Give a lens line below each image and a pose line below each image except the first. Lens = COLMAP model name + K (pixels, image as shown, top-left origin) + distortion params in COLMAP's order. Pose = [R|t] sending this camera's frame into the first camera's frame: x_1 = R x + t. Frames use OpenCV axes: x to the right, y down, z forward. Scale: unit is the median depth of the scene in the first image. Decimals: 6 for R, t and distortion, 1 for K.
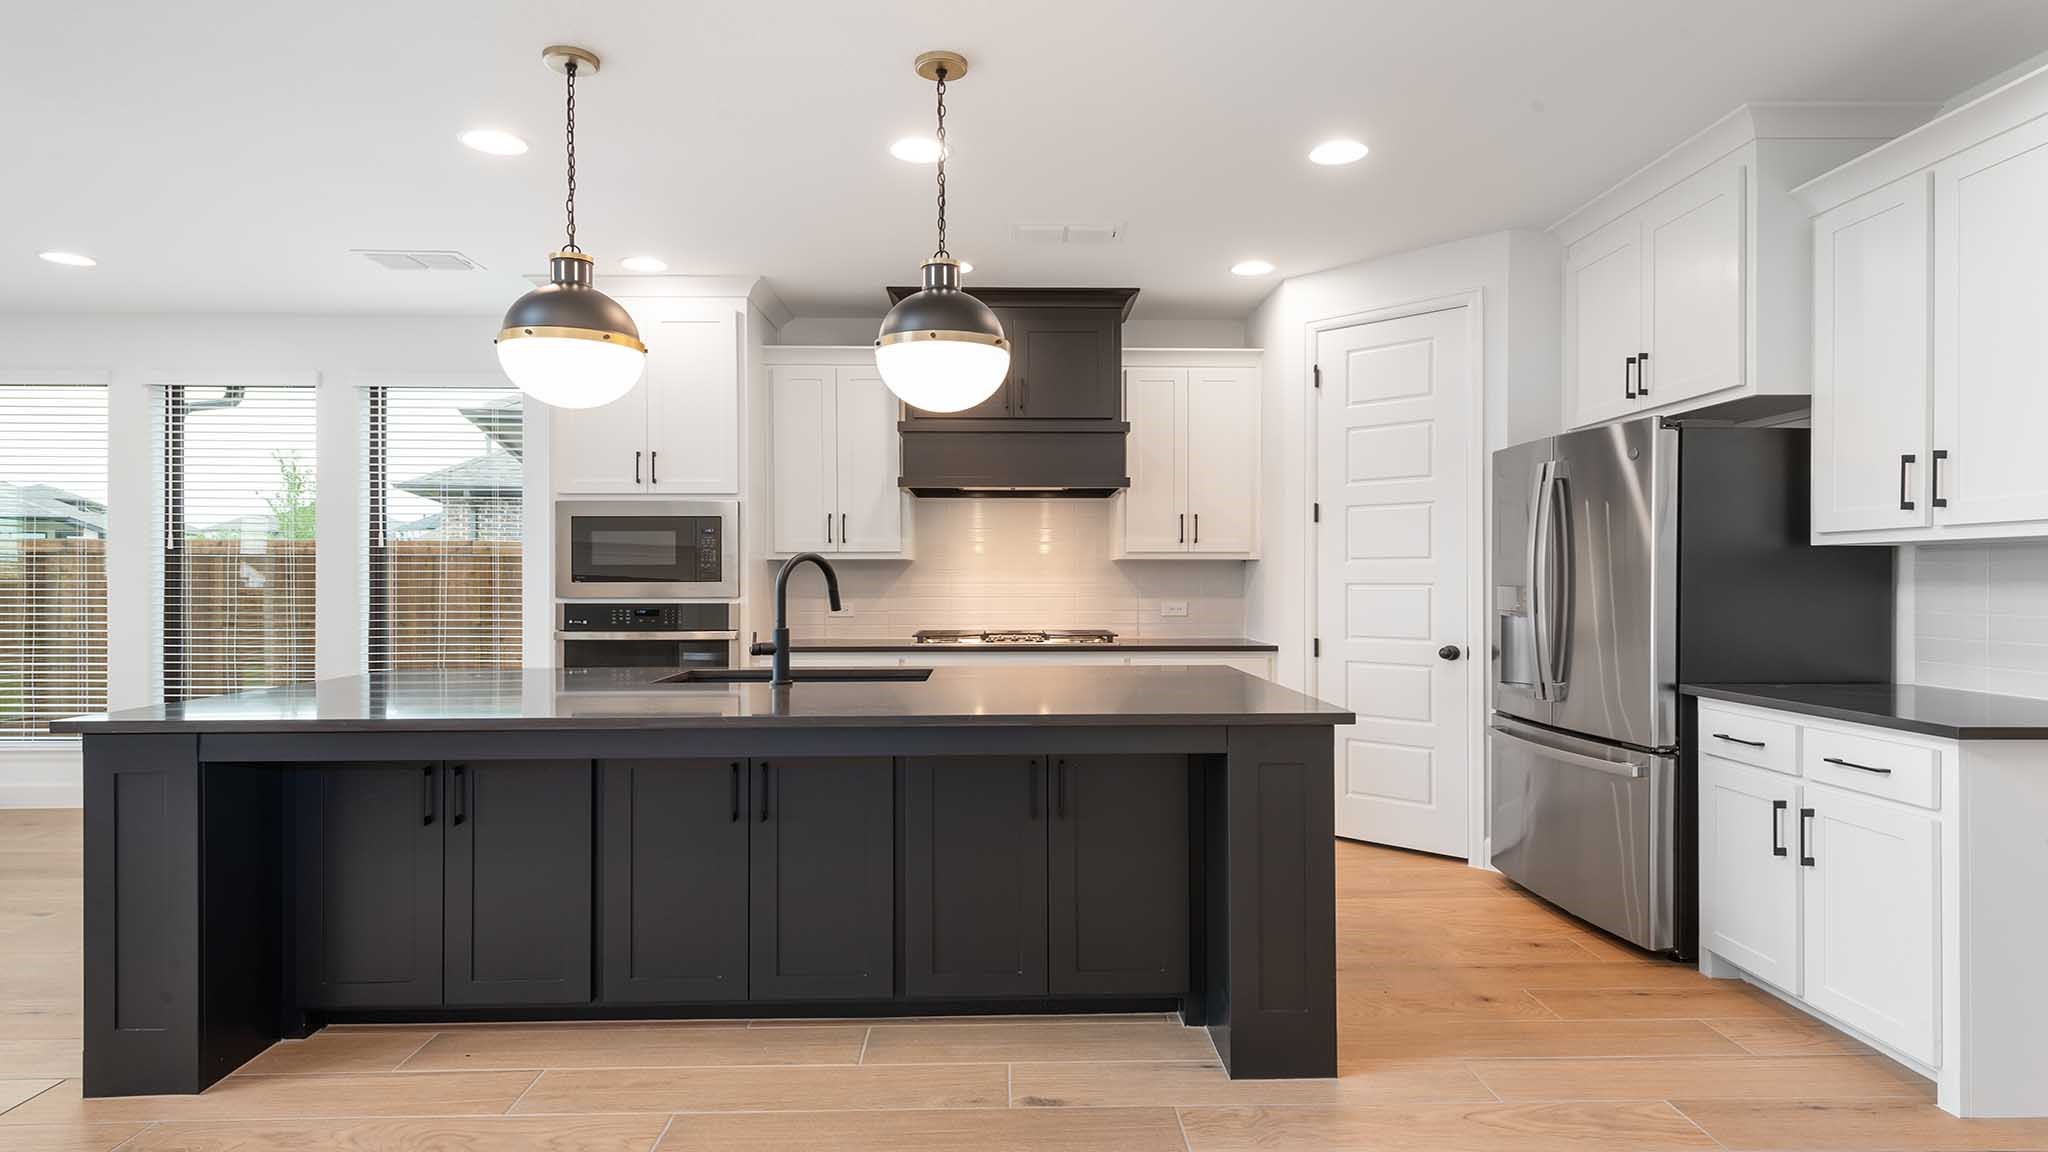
lens RADIAL K [[1017.8, 0, 1024.0], [0, 1017.8, 576.0], [0, 0, 1]] dist [-0.068182, -0.000297]
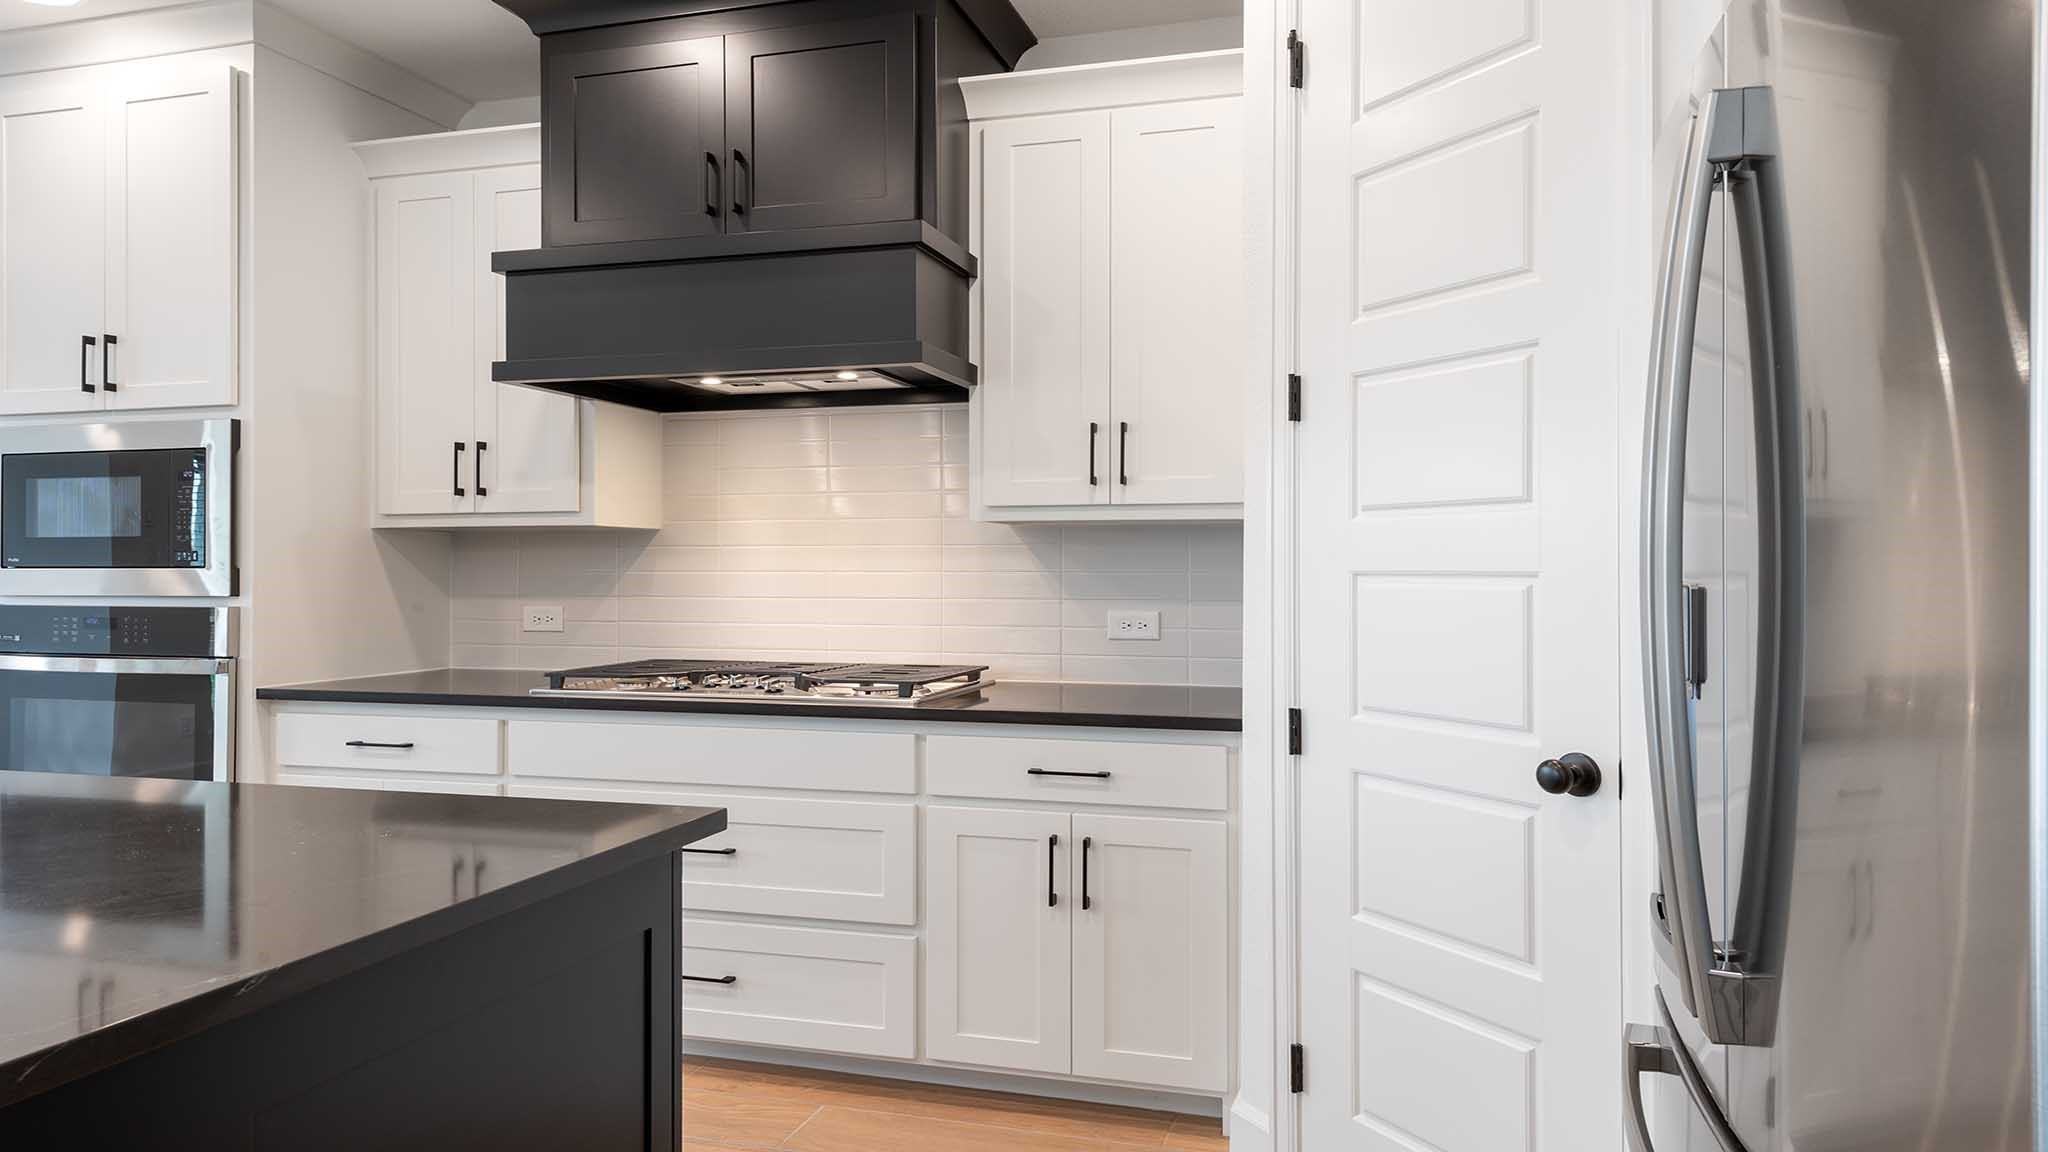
lens RADIAL K [[1279.0, 0, 1024.0], [0, 1279.0, 576.0], [0, 0, 1]] dist [-0.003076, -0.001057]
pose [[0.959913, 0.000766, -0.280297, 0.319445], [0.002000, 0.999952, 0.009580, 0.004181], [0.280290, -0.009757, 0.959866, 0.461023]]
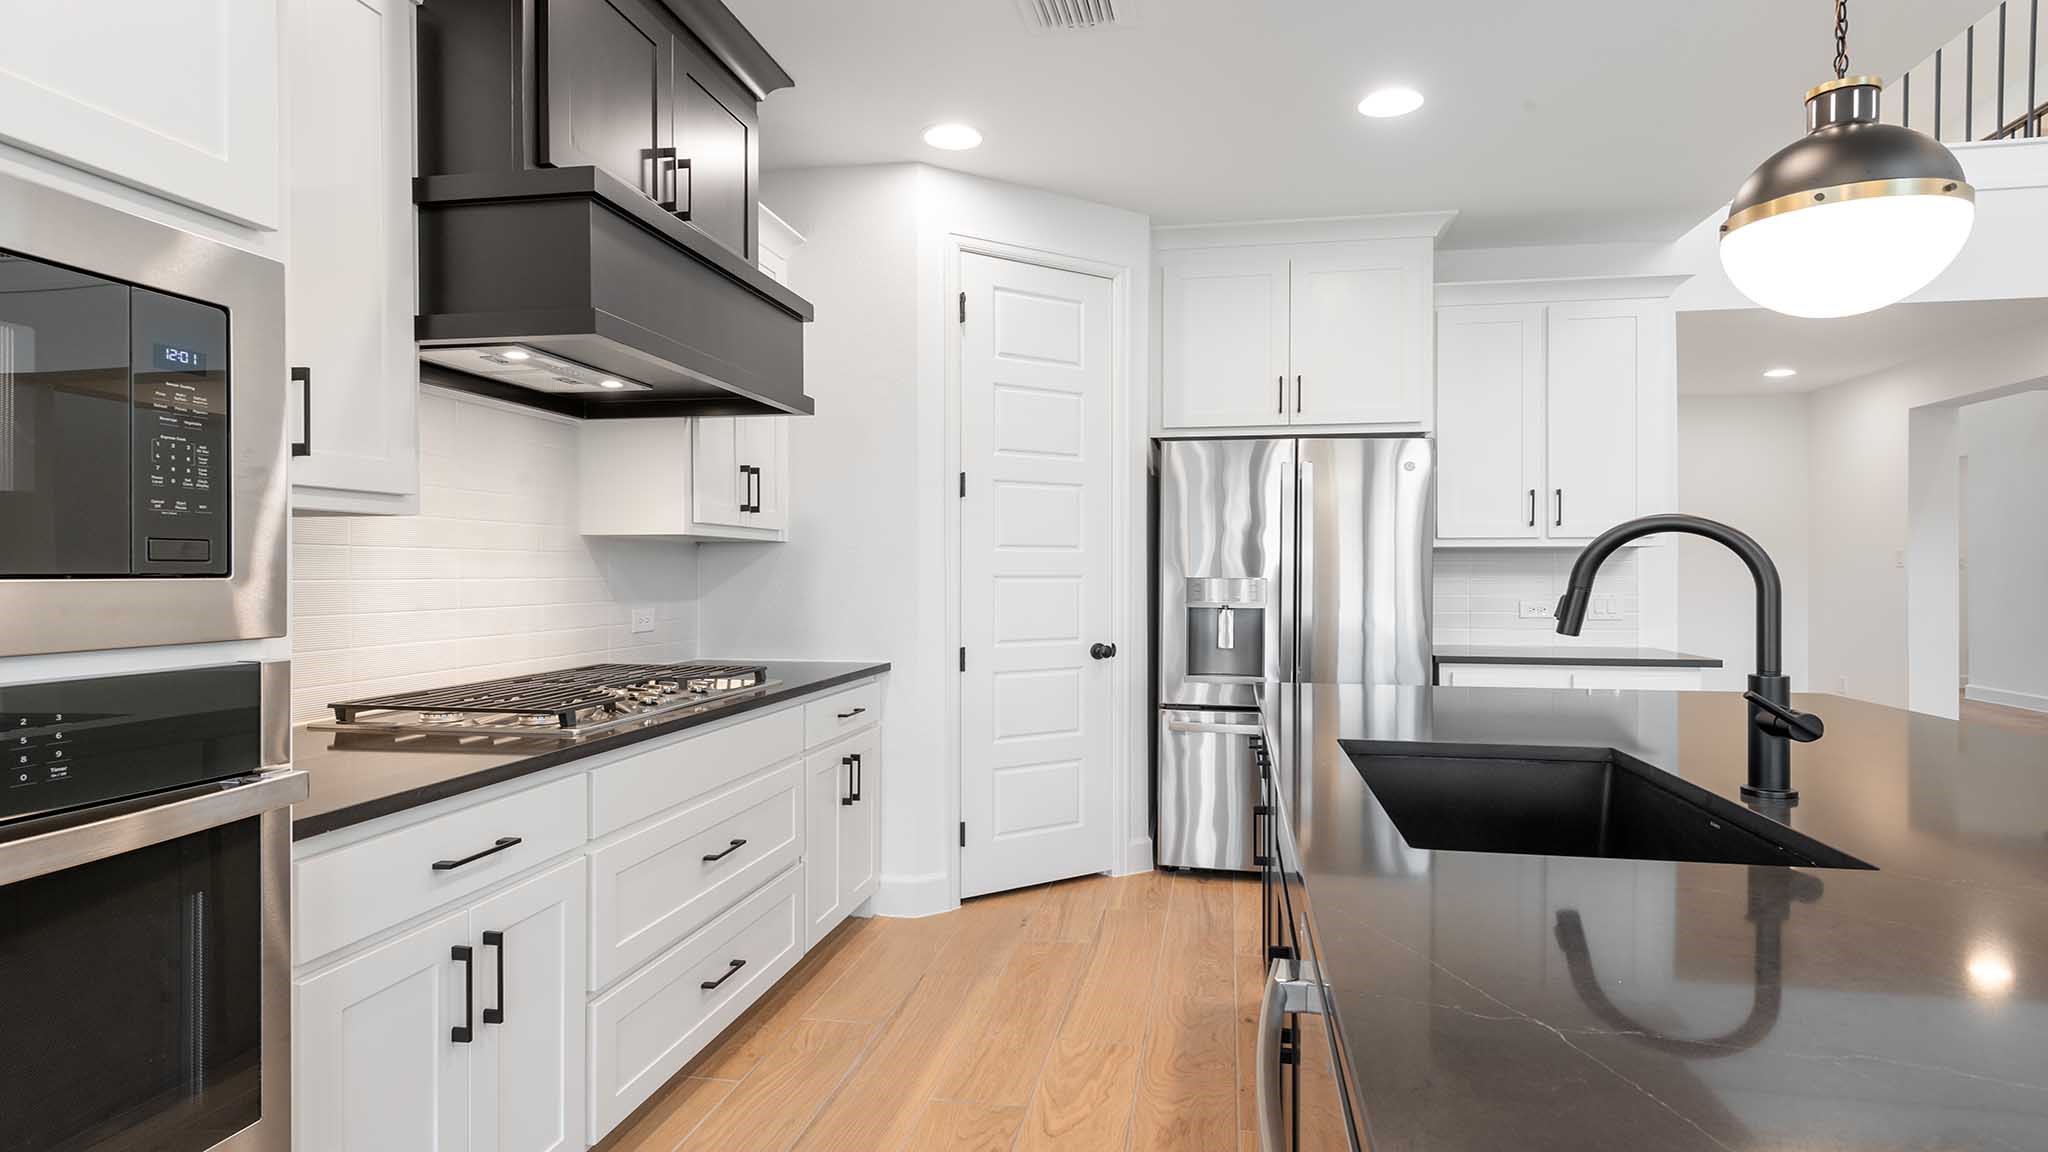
lens RADIAL K [[1031.8, 0, 1028.3], [0, 1031.8, 621.2], [0, 0, 1]] dist [-0.066655, 0.000166]
pose [[0.217361, -0.044174, 0.975091, -0.459692], [-0.002223, 0.998950, 0.045751, 0.005505], [-0.976089, -0.012112, 0.217034, 0.756307]]
